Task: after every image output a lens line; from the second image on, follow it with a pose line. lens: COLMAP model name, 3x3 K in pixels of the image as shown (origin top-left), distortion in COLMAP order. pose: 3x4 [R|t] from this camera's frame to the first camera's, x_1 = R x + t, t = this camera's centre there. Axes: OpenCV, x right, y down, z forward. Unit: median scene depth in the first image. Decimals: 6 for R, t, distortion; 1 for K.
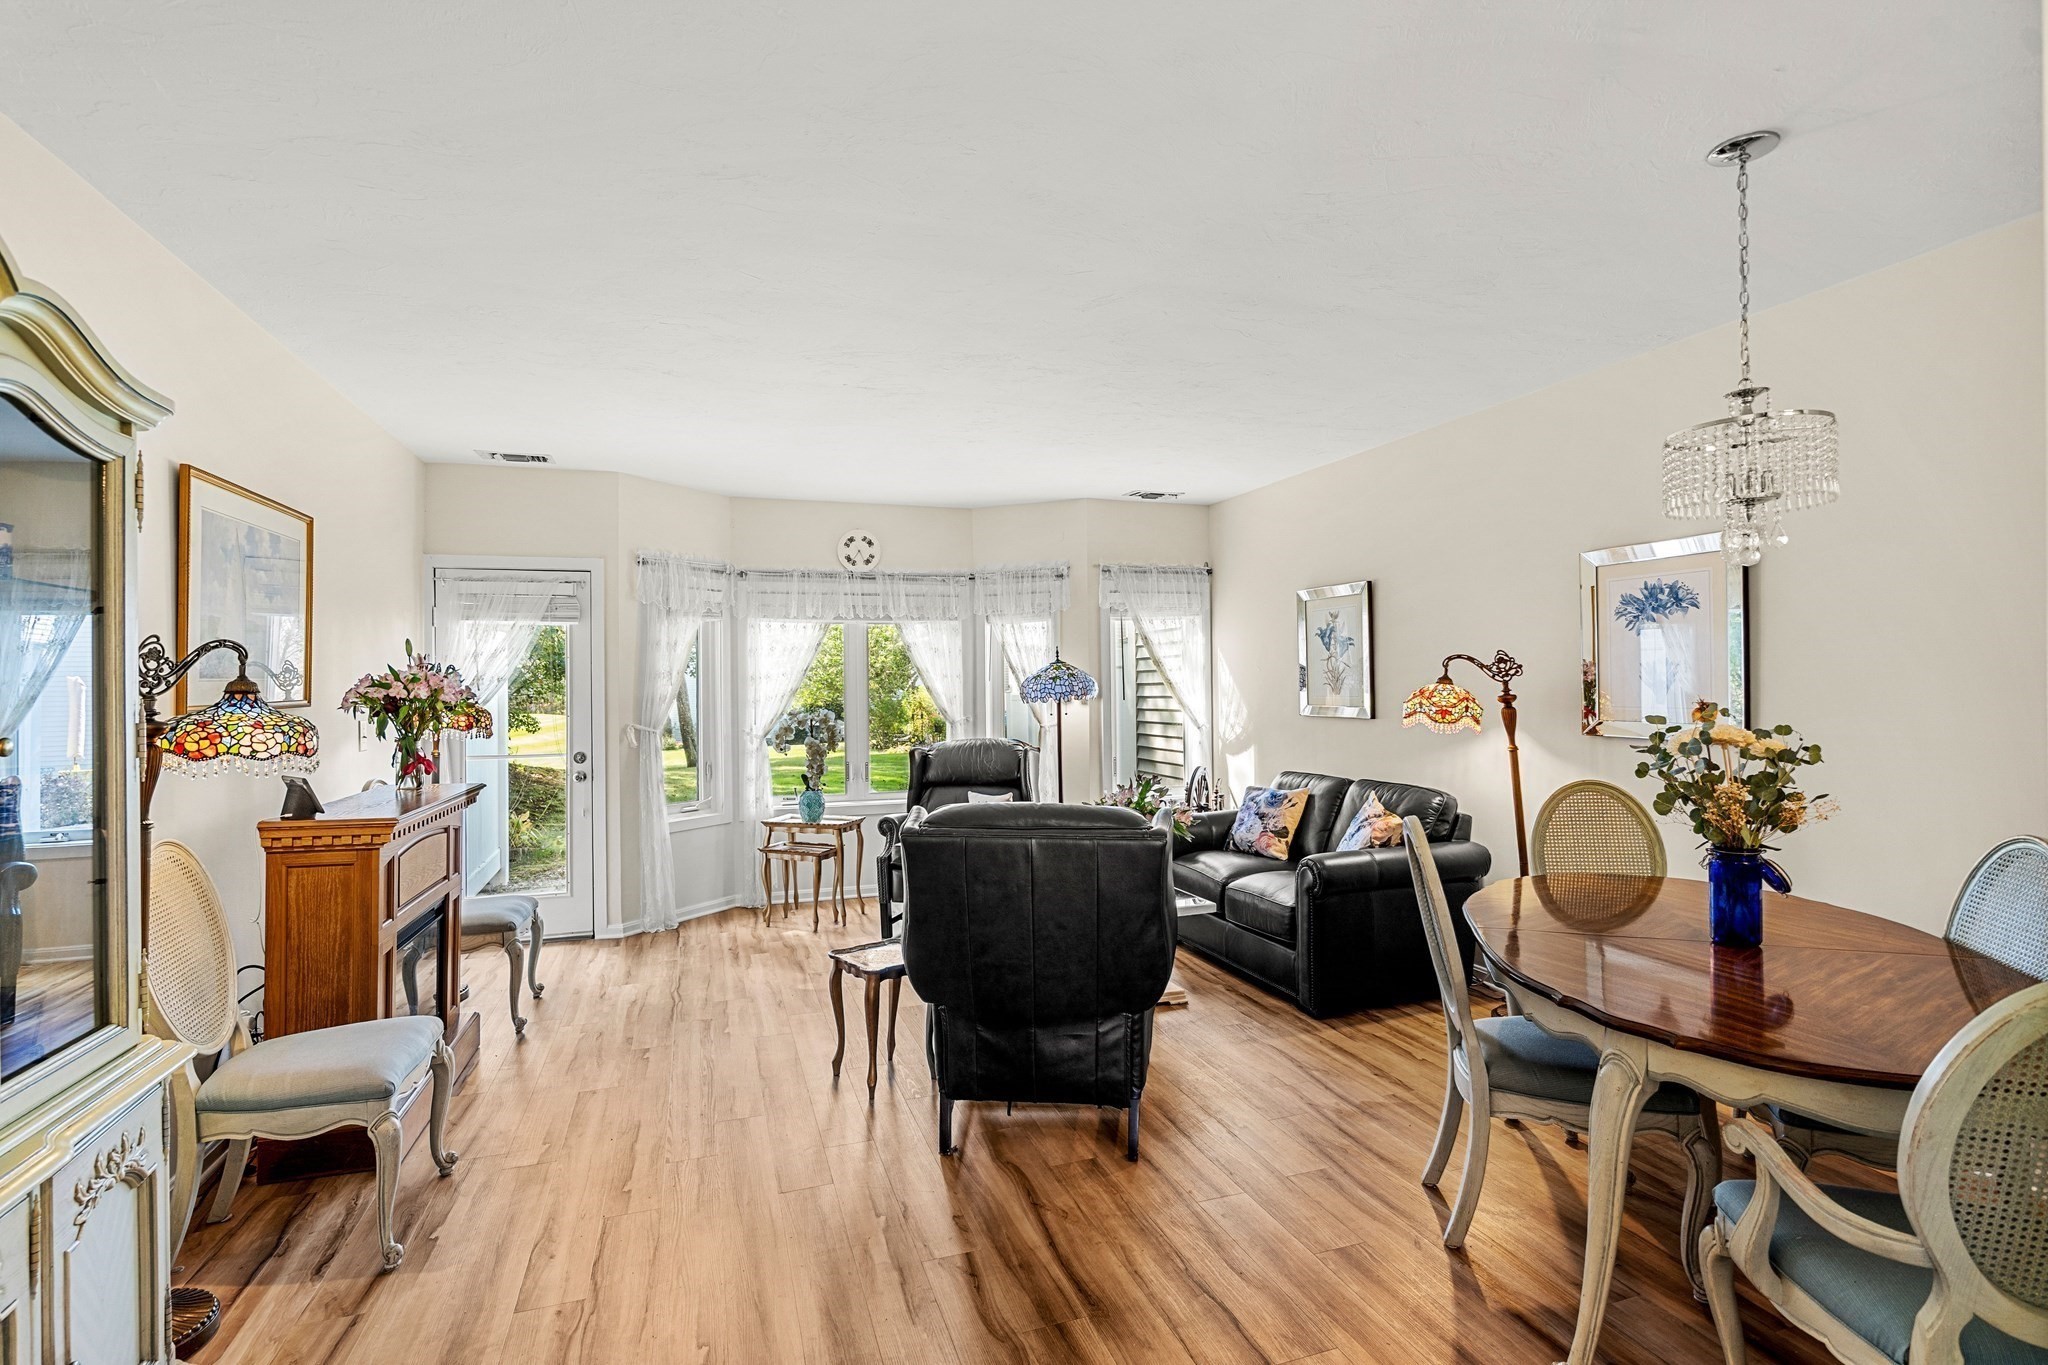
lens RADIAL K [[938.7, 0, 1015.1], [0, 938.7, 691.7], [0, 0, 1]] dist [-0.006185, 0.002853]
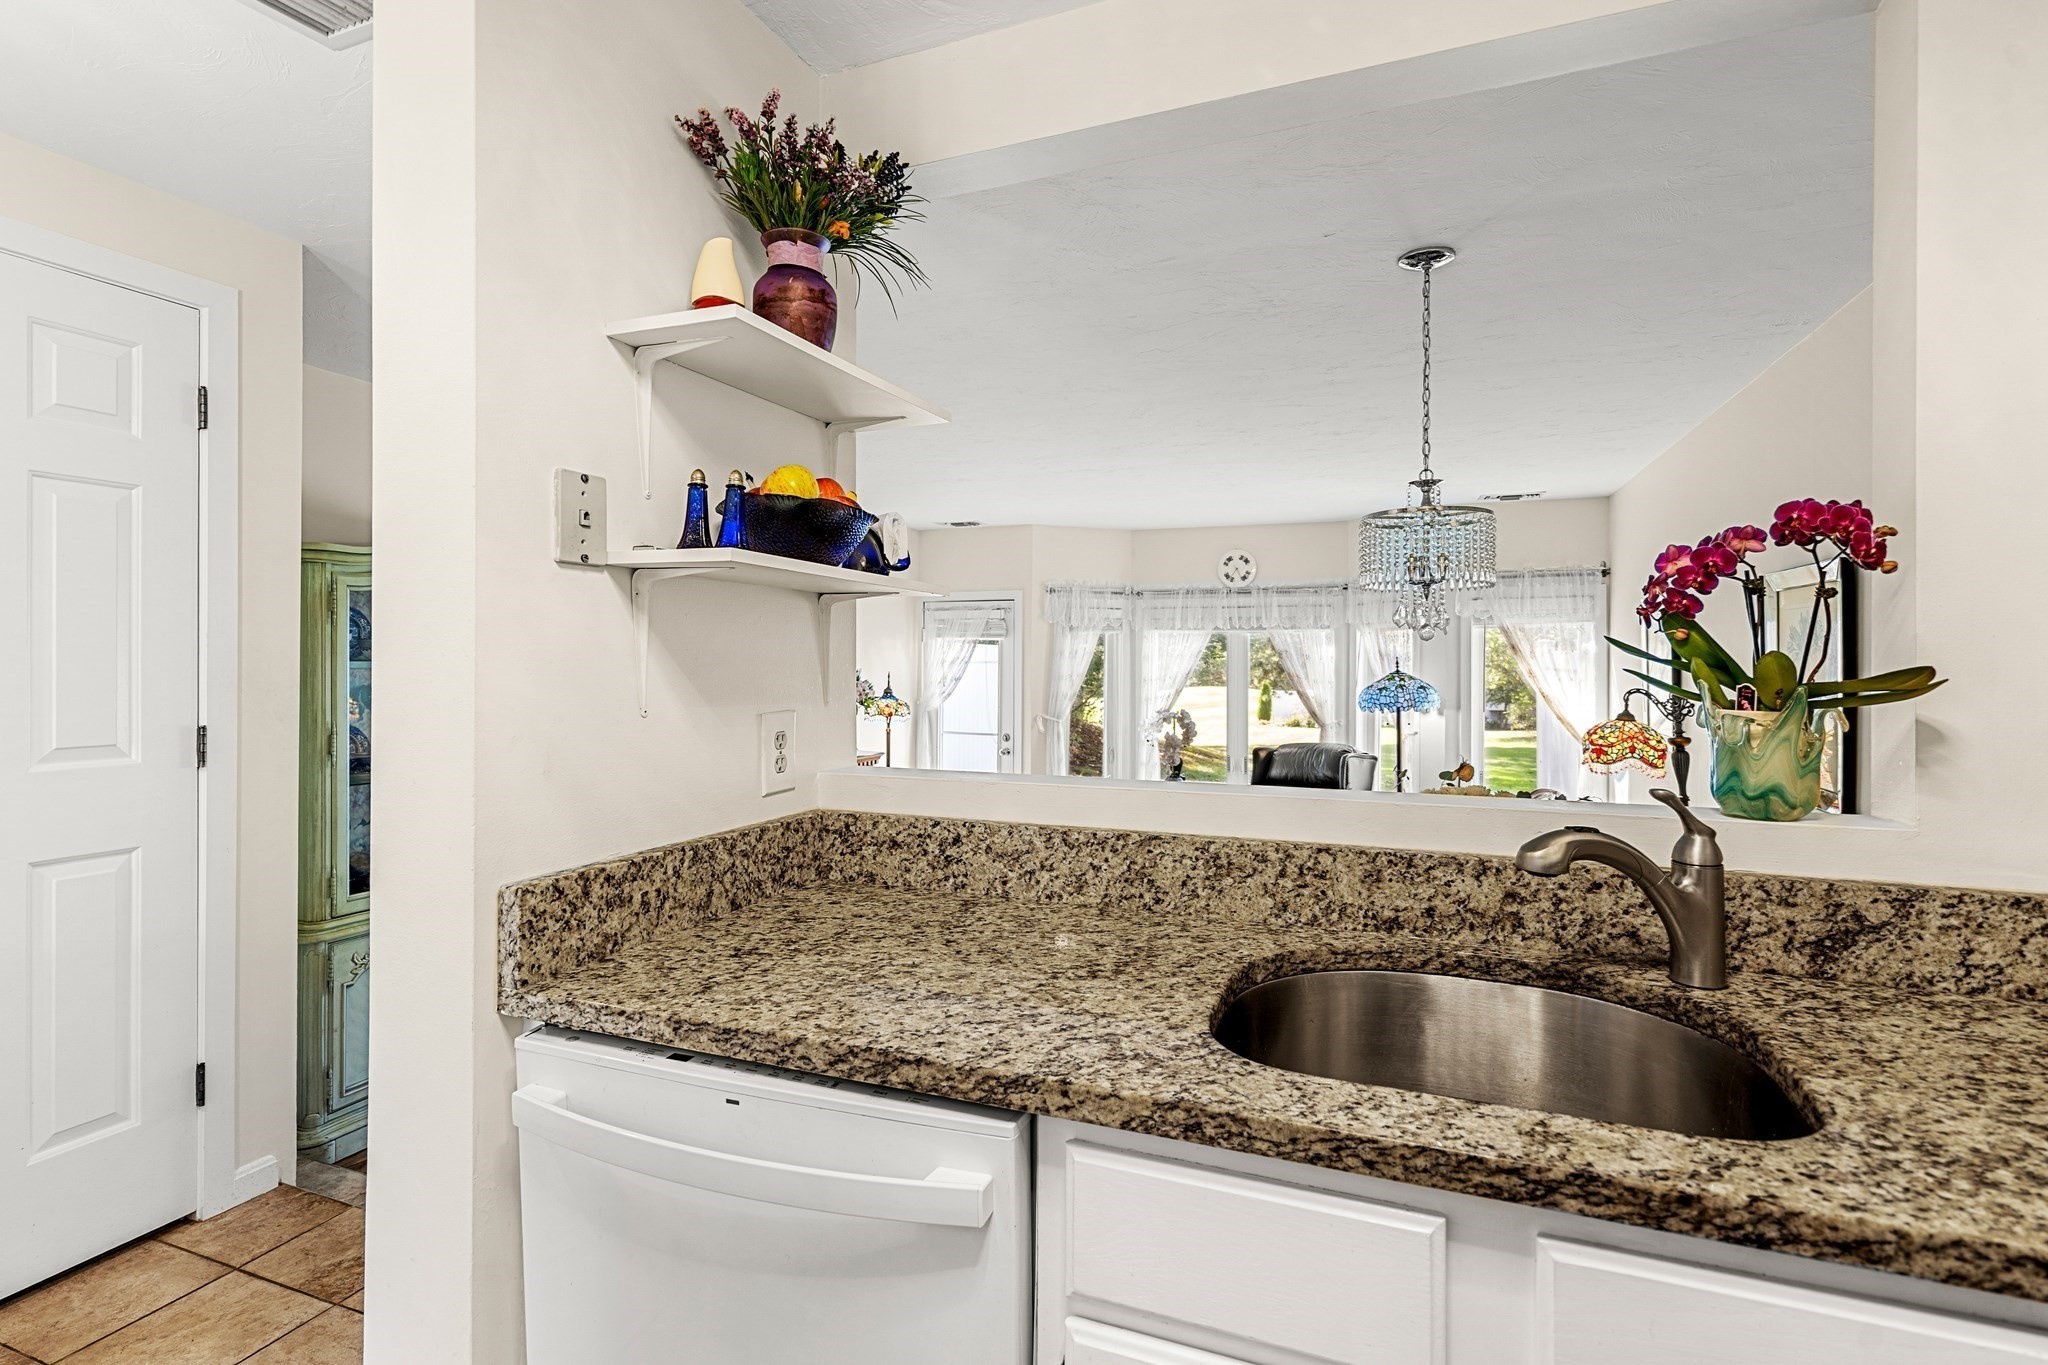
lens RADIAL K [[988.7, 0, 1028.8], [0, 988.7, 665.1], [0, 0, 1]] dist [0.002583, 0.000054]
pose [[0.765019, 0.015983, -0.643810, 0.627174], [-0.016331, 0.999852, 0.005416, -0.056629], [0.643801, 0.006371, 0.765166, -0.094388]]
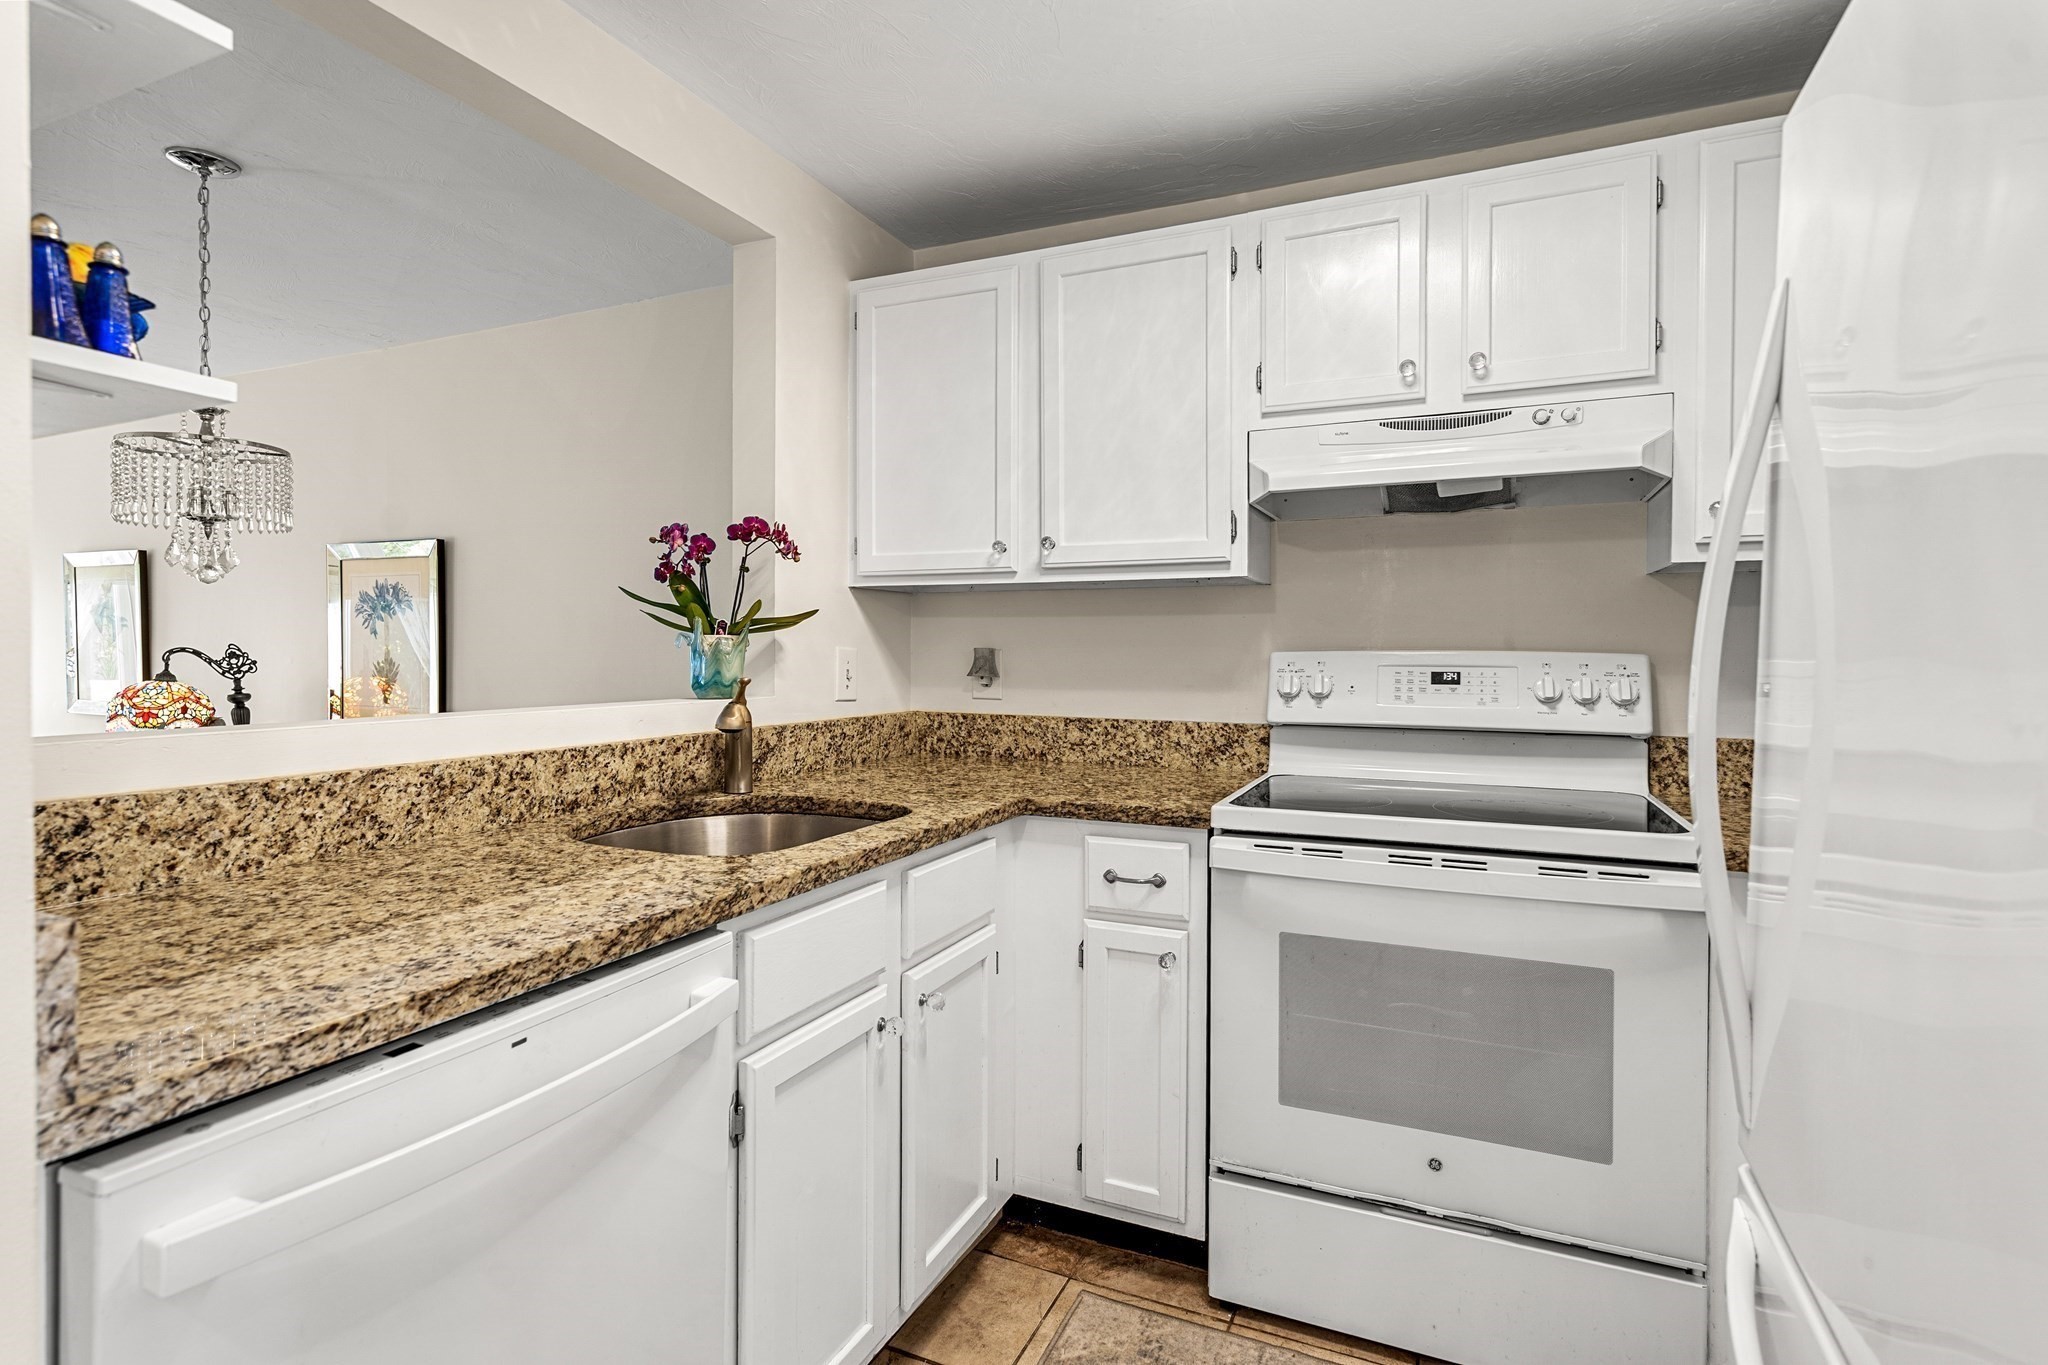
lens RADIAL K [[988.7, 0, 1030.5], [0, 988.7, 649.0], [0, 0, 1]] dist [0.002583, 0.000054]
pose [[0.674742, 0.016126, 0.737878, 0.321000], [-0.008238, 0.999864, -0.014319, -0.030816], [-0.738008, 0.003583, 0.674783, -0.188347]]
